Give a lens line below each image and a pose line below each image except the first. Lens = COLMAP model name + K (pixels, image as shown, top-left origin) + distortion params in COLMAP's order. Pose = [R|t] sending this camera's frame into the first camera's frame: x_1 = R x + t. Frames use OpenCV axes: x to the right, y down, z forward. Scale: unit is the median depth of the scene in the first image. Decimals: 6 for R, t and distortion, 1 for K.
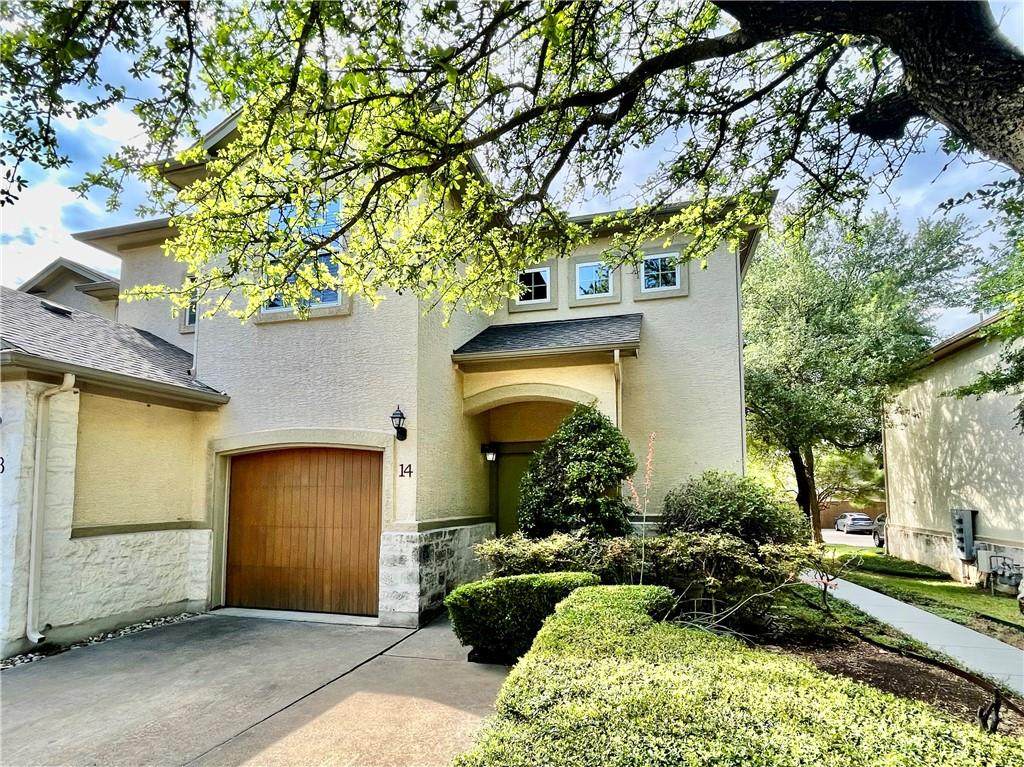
lens RADIAL K [[513.2, 0, 512.7], [0, 513.2, 452.8], [0, 0, 1]] dist [-0.002516, 0.000453]
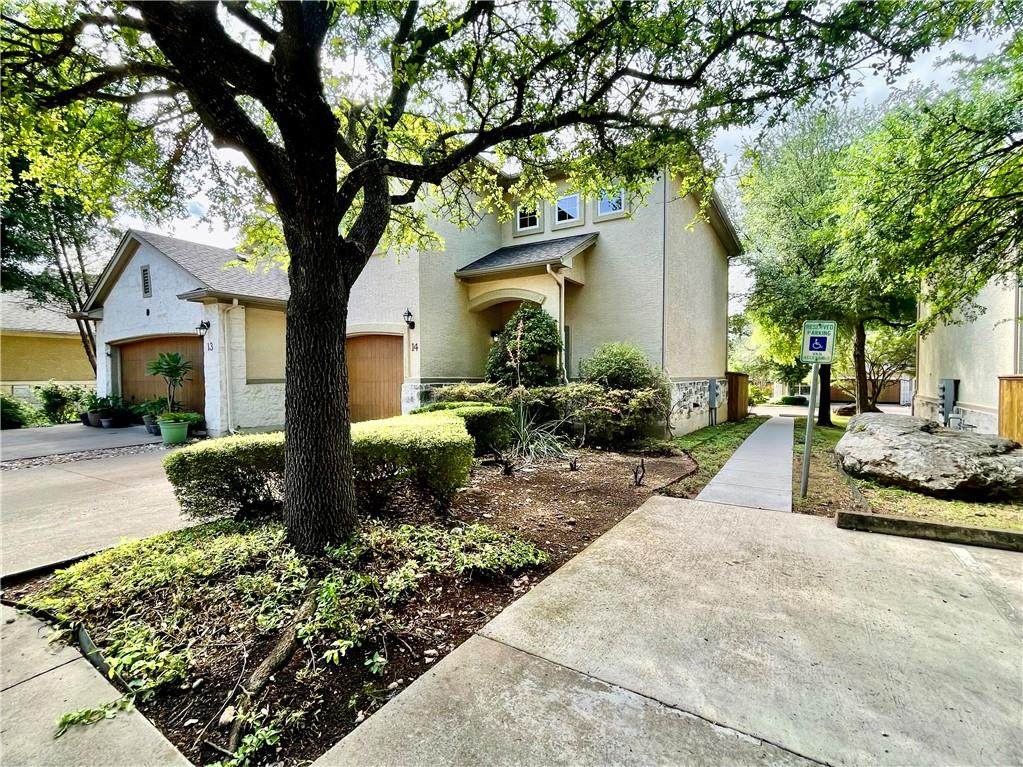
lens RADIAL K [[443.8, 0, 557.3], [0, 443.8, 384.8], [0, 0, 1]] dist [0.000014, -0.000051]
pose [[0.970935, 0.003019, -0.239324, 0.587838], [0.020439, 0.995222, 0.095475, 0.028125], [0.238468, -0.097592, 0.966234, -0.298156]]
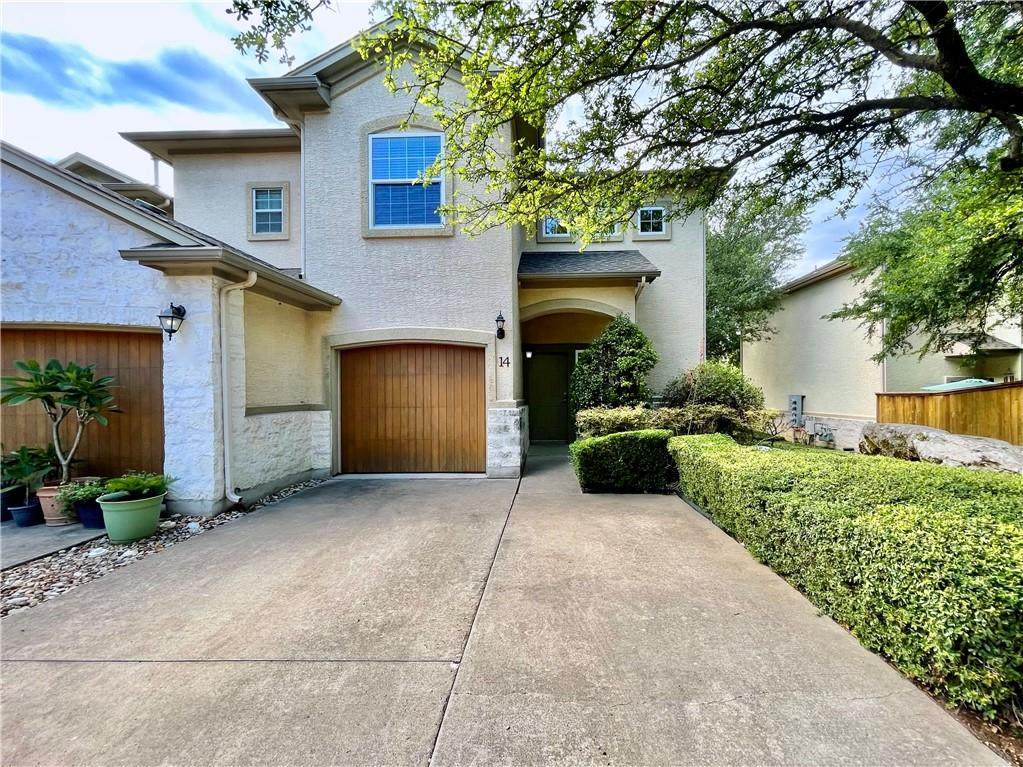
lens RADIAL K [[414.1, 0, 529.5], [0, 414.1, 393.5], [0, 0, 1]] dist [0.000337, 0.000010]
pose [[0.973846, -0.009307, 0.227017, -0.380144], [-0.009019, 0.996789, 0.079558, 0.029994], [-0.227029, -0.079525, 0.970636, -0.047559]]
